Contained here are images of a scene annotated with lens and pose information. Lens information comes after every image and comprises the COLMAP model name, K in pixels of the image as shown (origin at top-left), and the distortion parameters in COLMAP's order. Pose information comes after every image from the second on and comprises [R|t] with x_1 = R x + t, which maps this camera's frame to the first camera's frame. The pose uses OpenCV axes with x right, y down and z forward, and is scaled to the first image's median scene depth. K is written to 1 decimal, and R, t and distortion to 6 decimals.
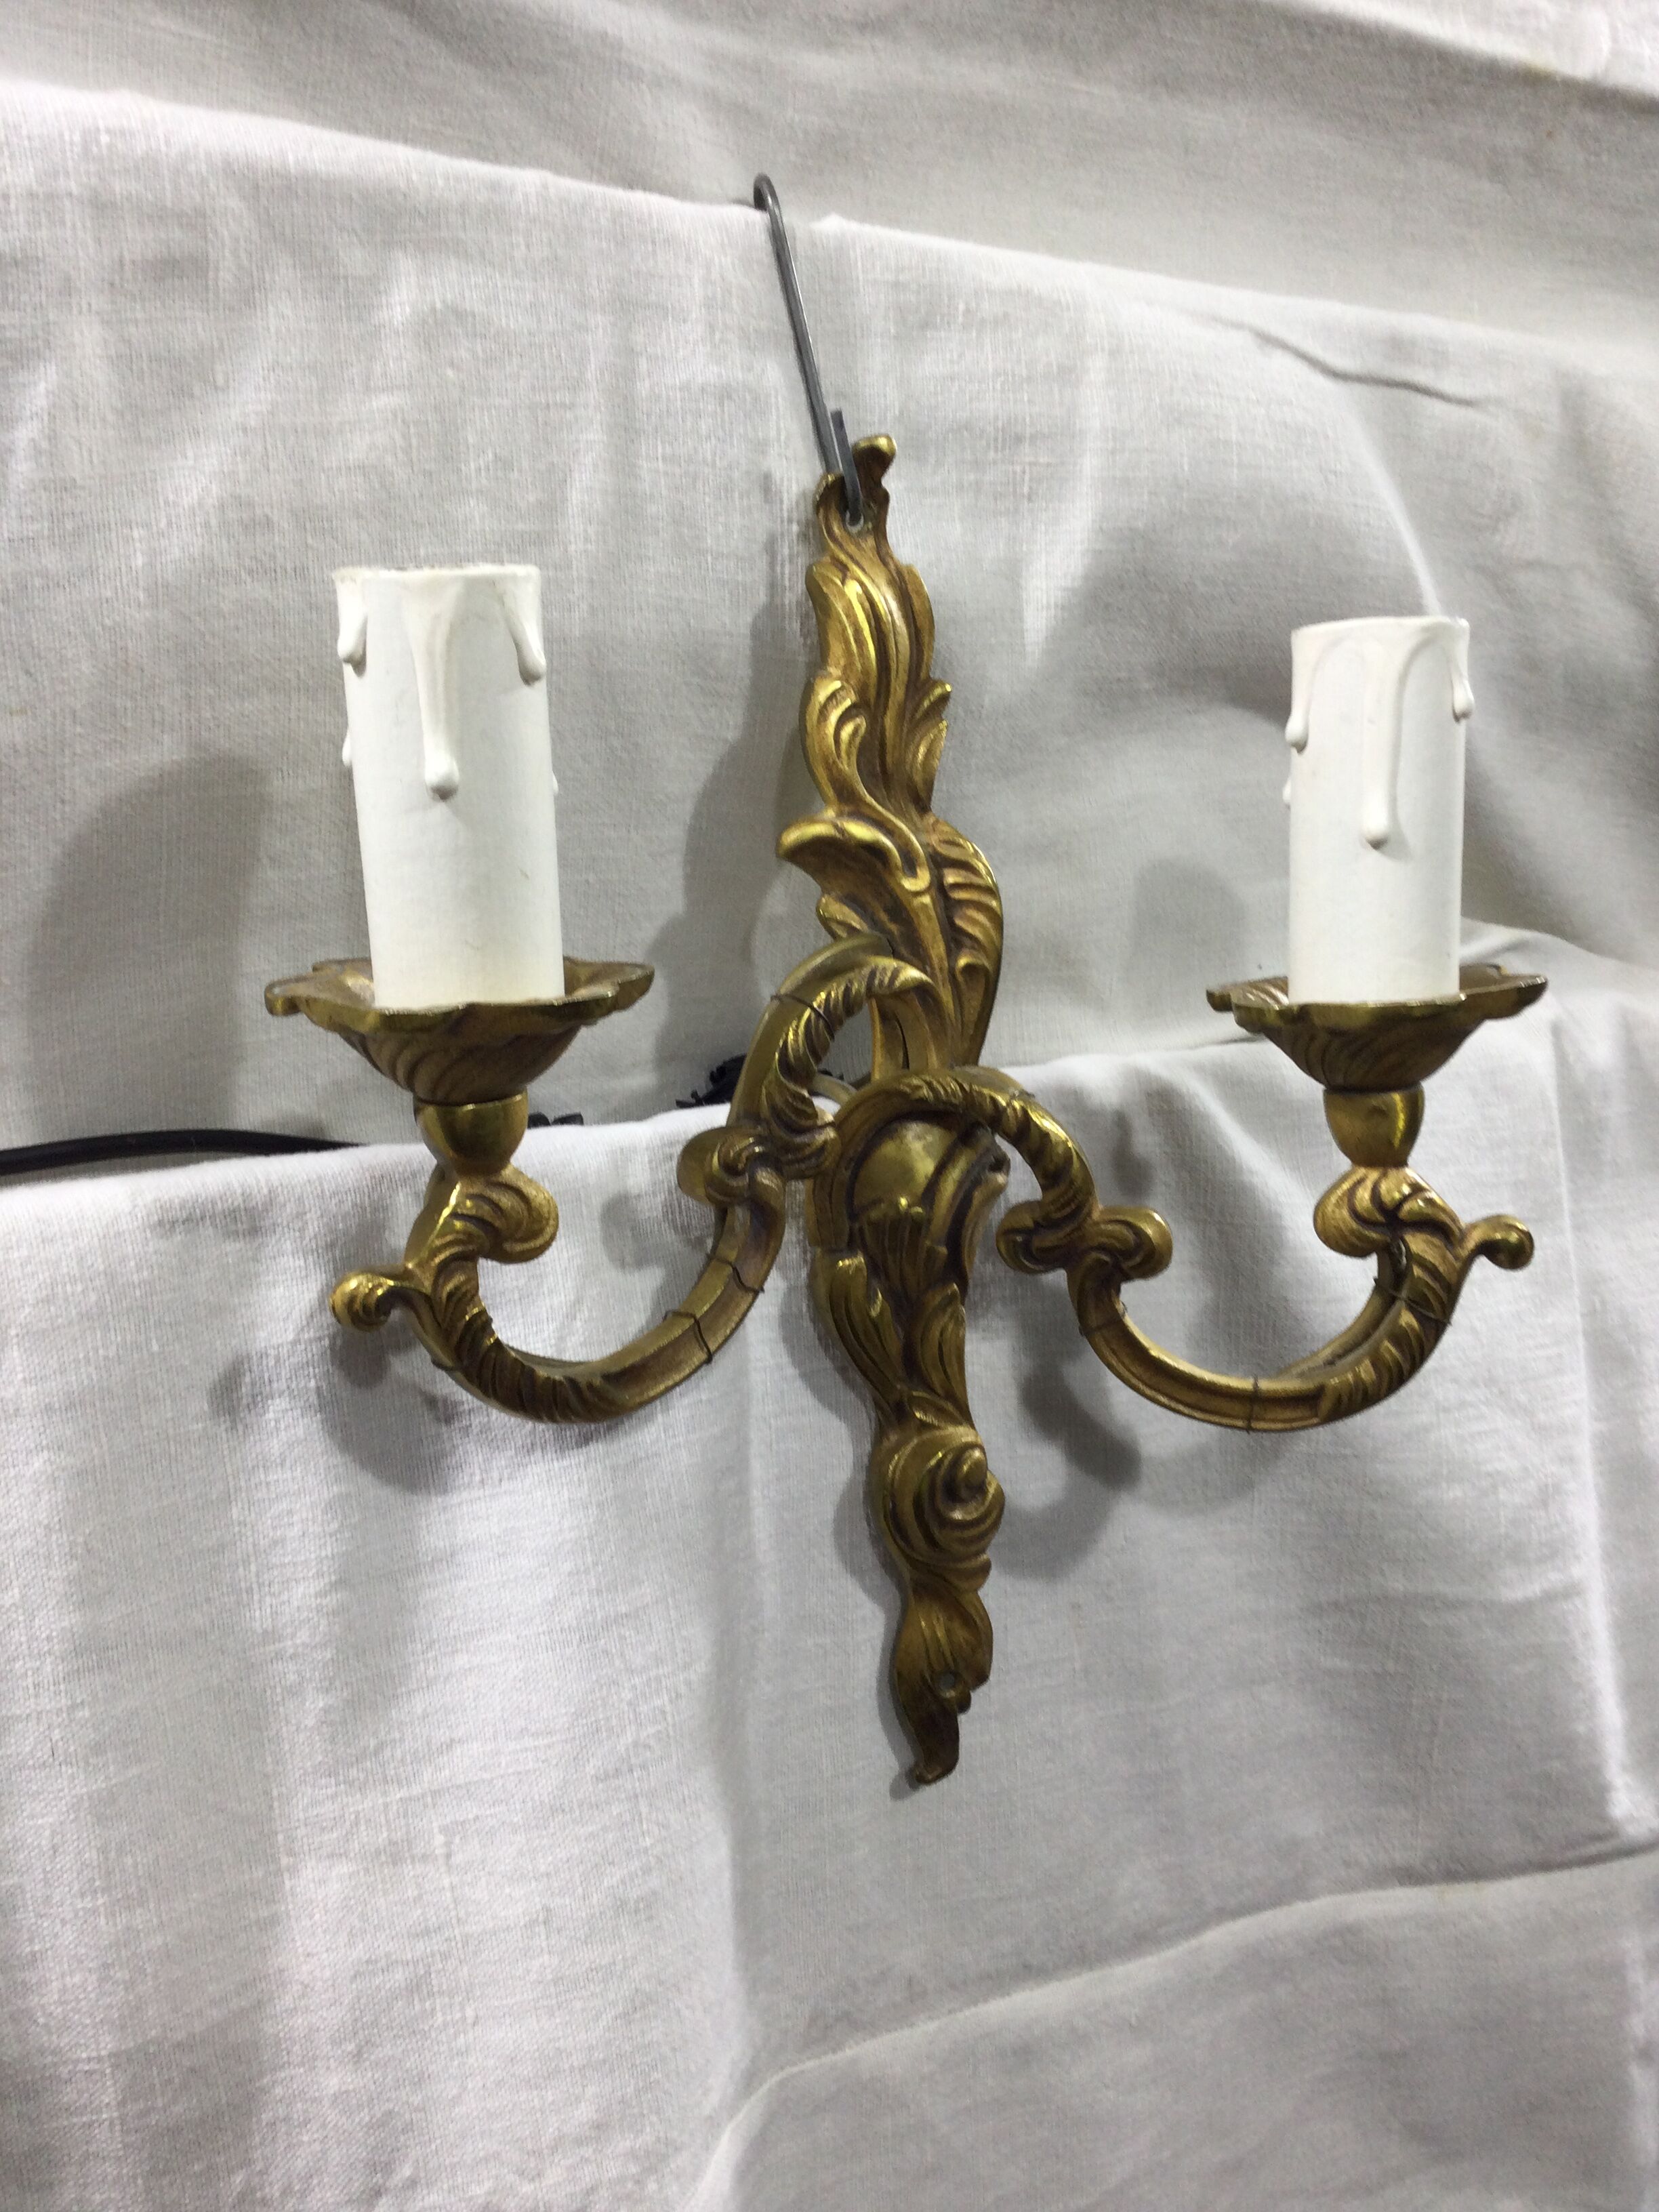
lens RADIAL K [[2004.1, 0, 858.3], [0, 2004.1, 1109.7], [0, 0, 1]] dist [0.130090, -0.284156]
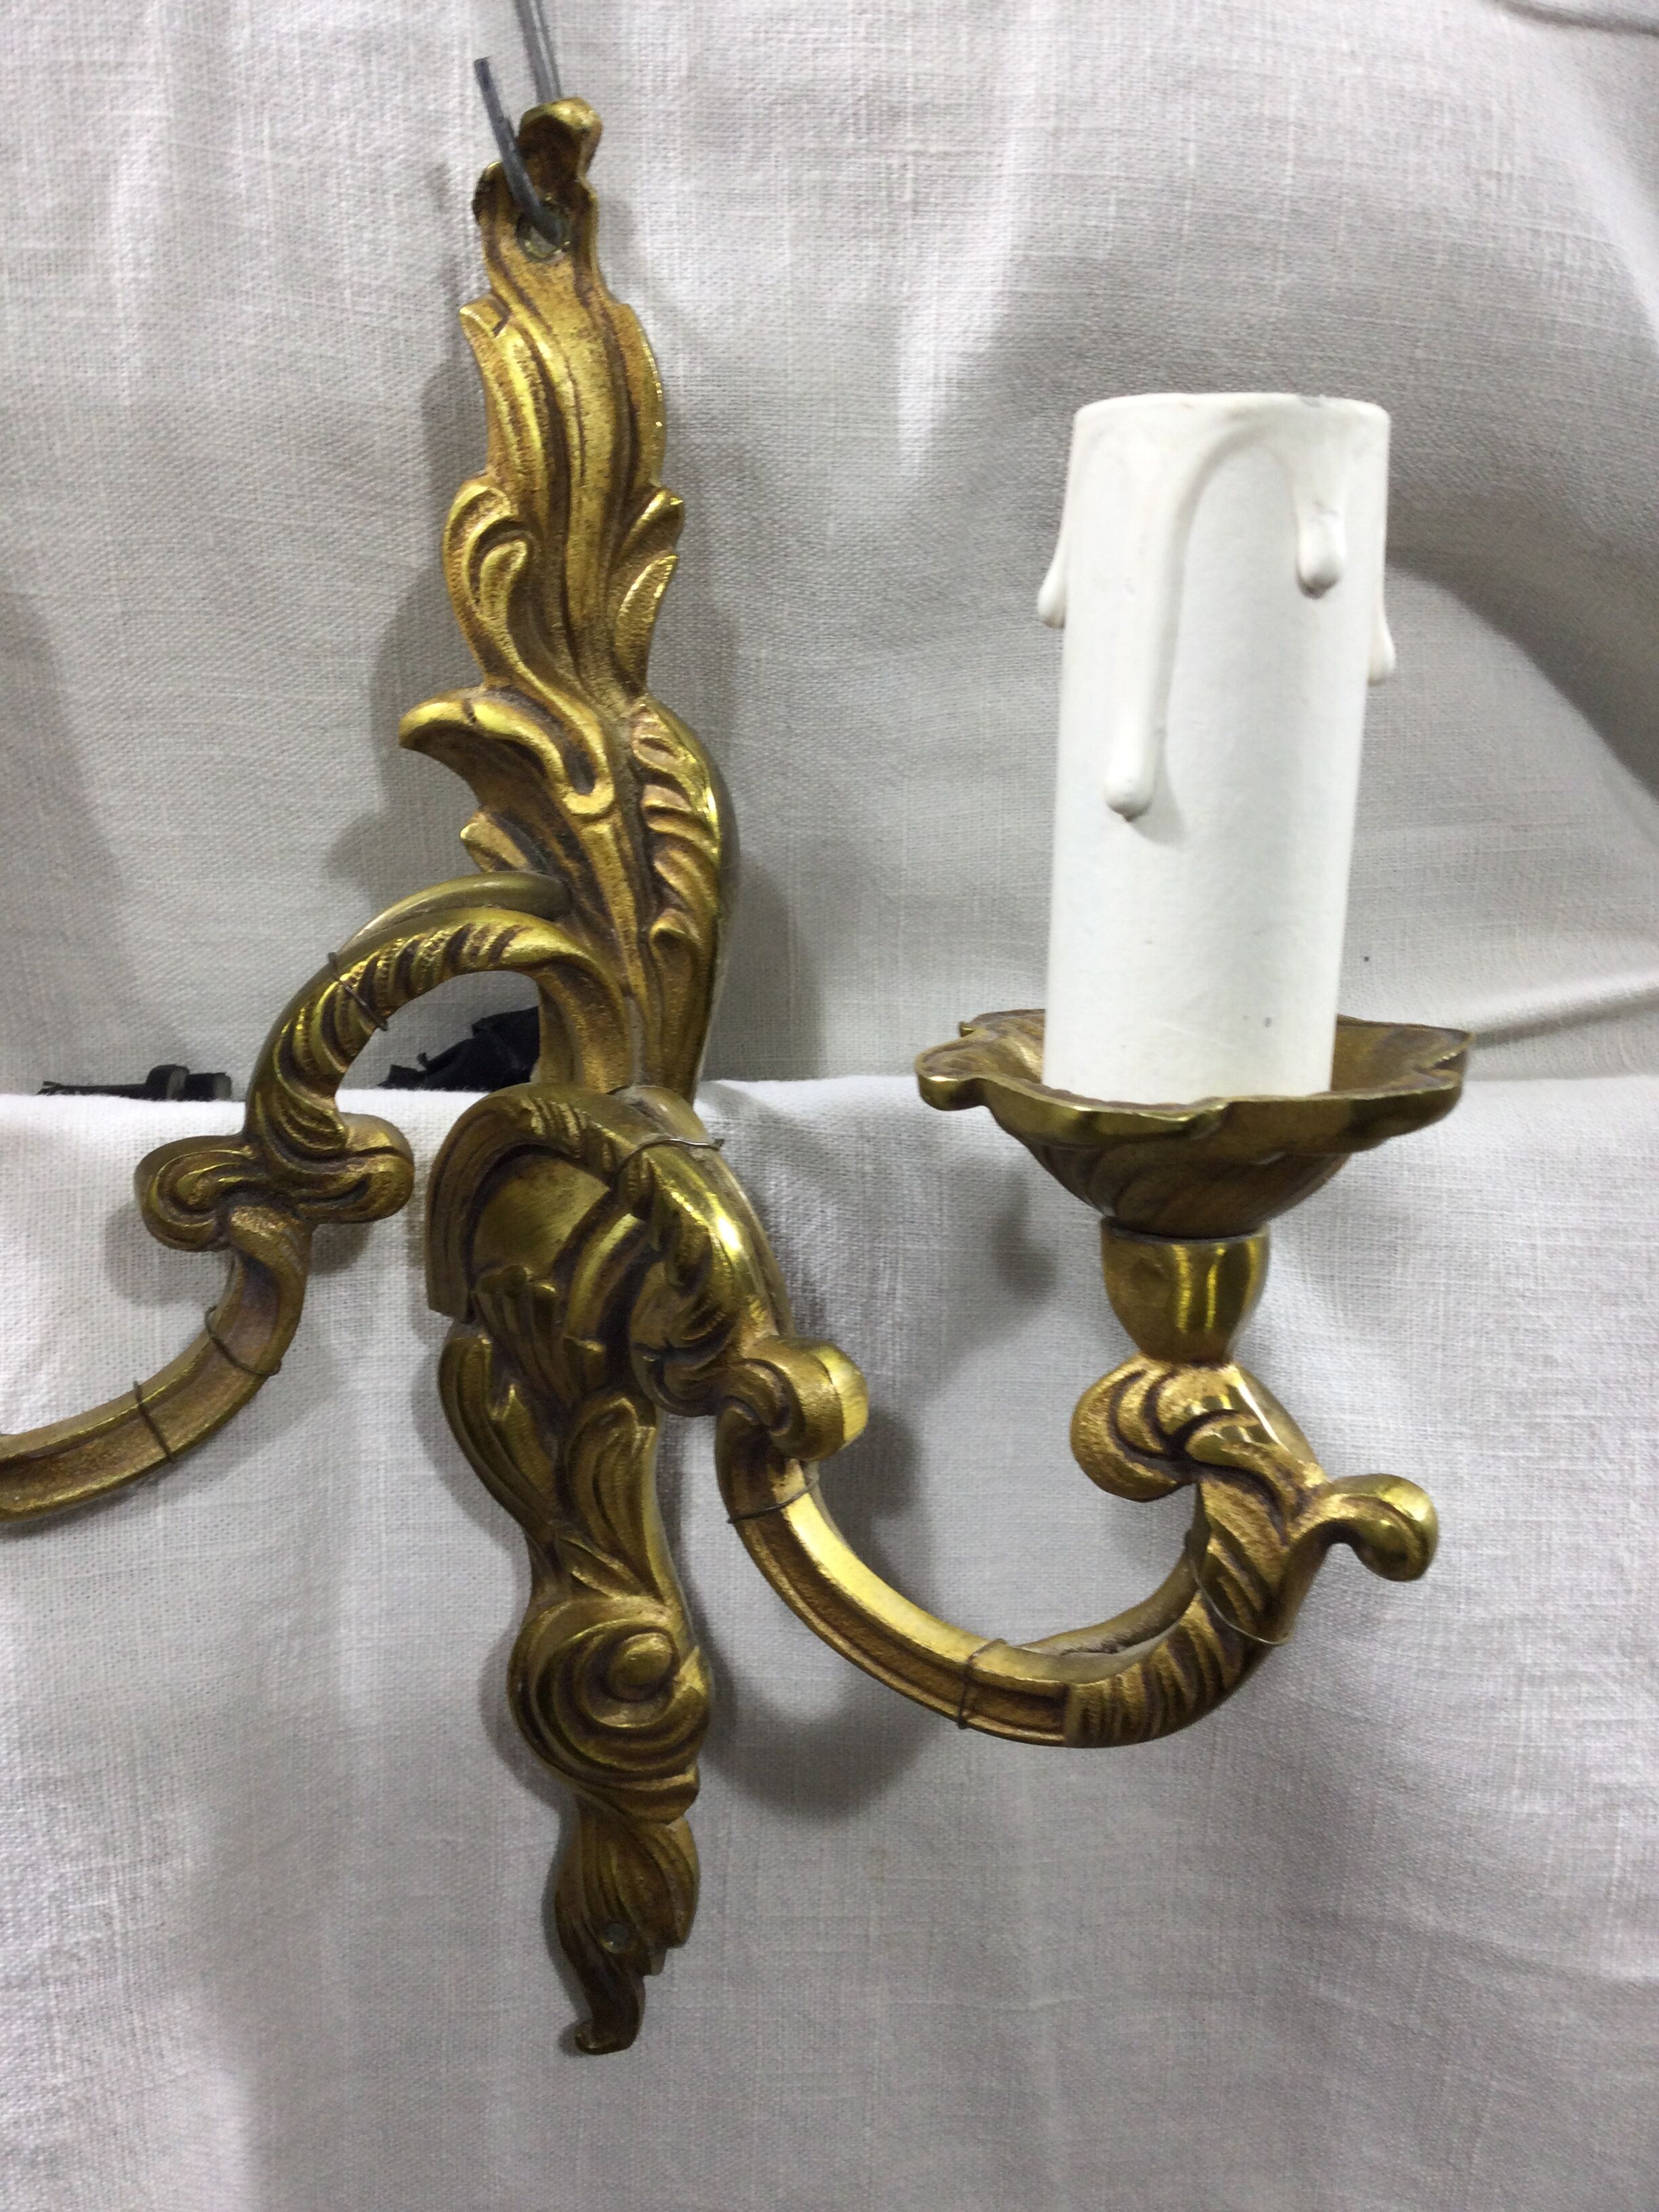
lens RADIAL K [[2004.1, 0, 858.3], [0, 2004.1, 1109.7], [0, 0, 1]] dist [0.130090, -0.284156]
pose [[0.930859, 0.134899, -0.339564, 0.357736], [-0.108623, 0.989502, 0.095329, -0.087506], [0.348859, -0.051854, 0.935740, 0.414383]]
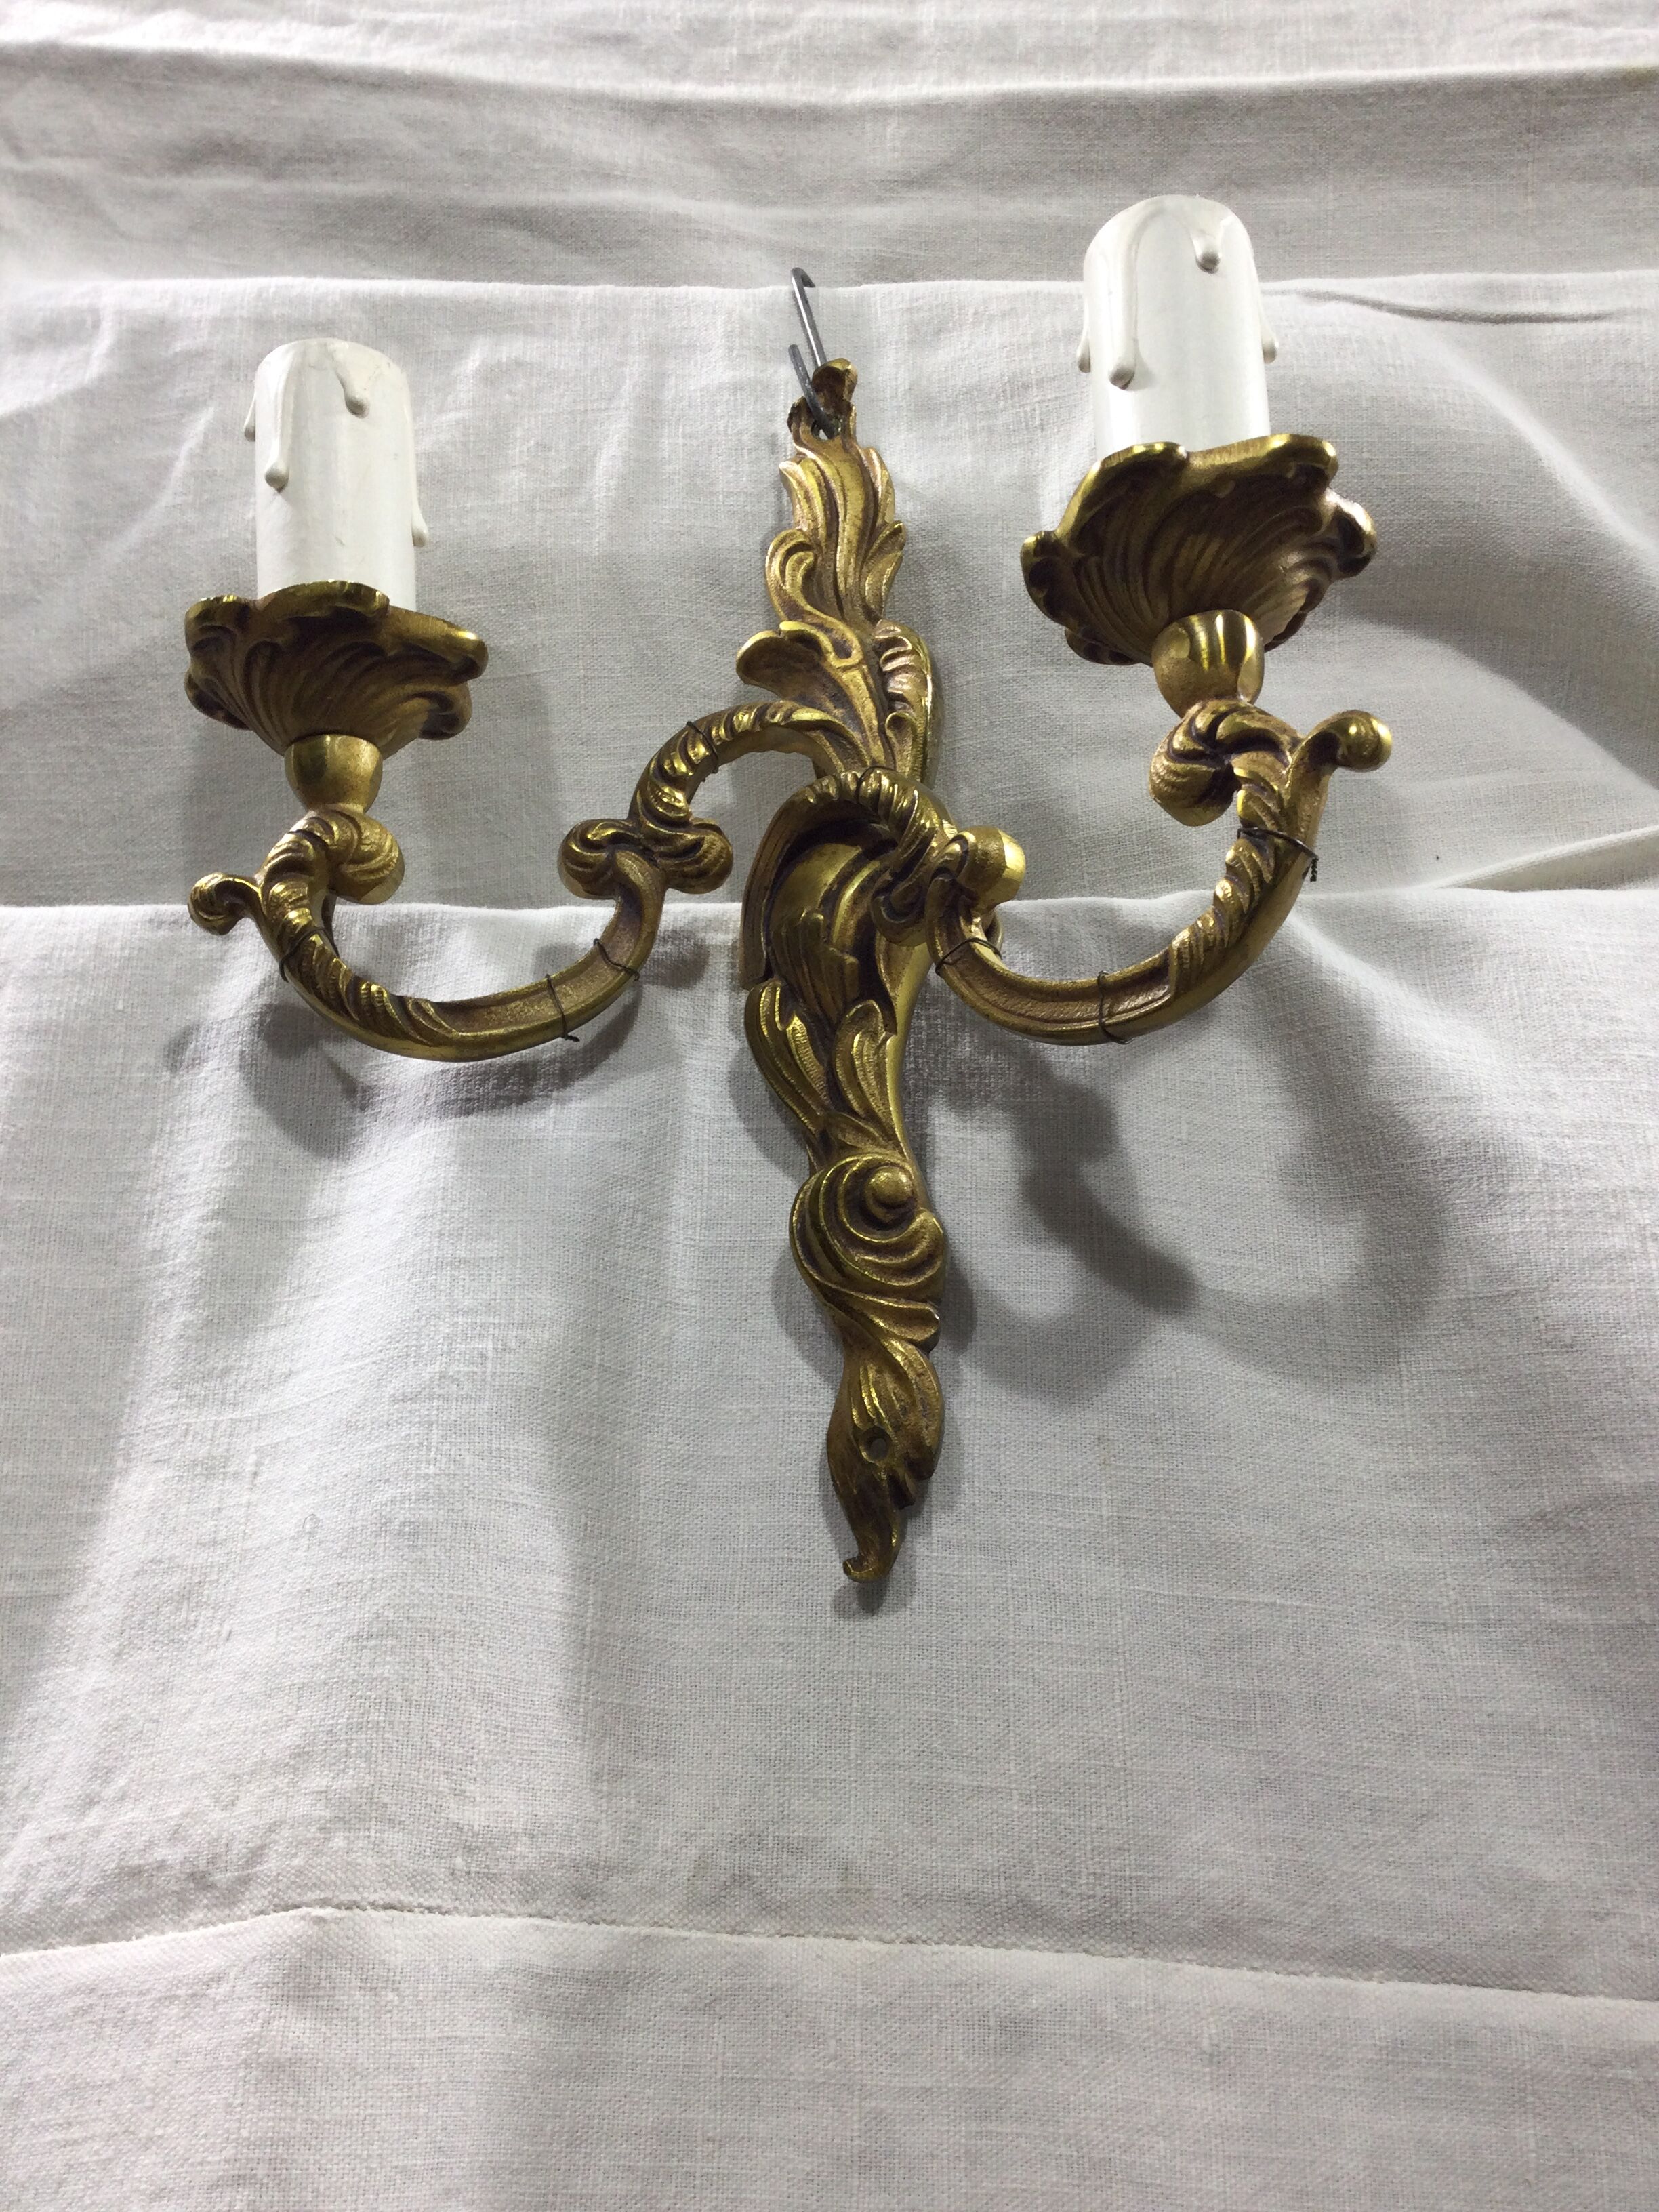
lens RADIAL K [[2010.2, 0, 869.6], [0, 2010.2, 1124.9], [0, 0, 1]] dist [0.143473, -0.319437]
pose [[0.837405, -0.191001, -0.512124, 0.552593], [-0.093953, 0.872711, -0.479113, 0.627739], [0.538447, 0.449327, 0.712867, 0.361466]]
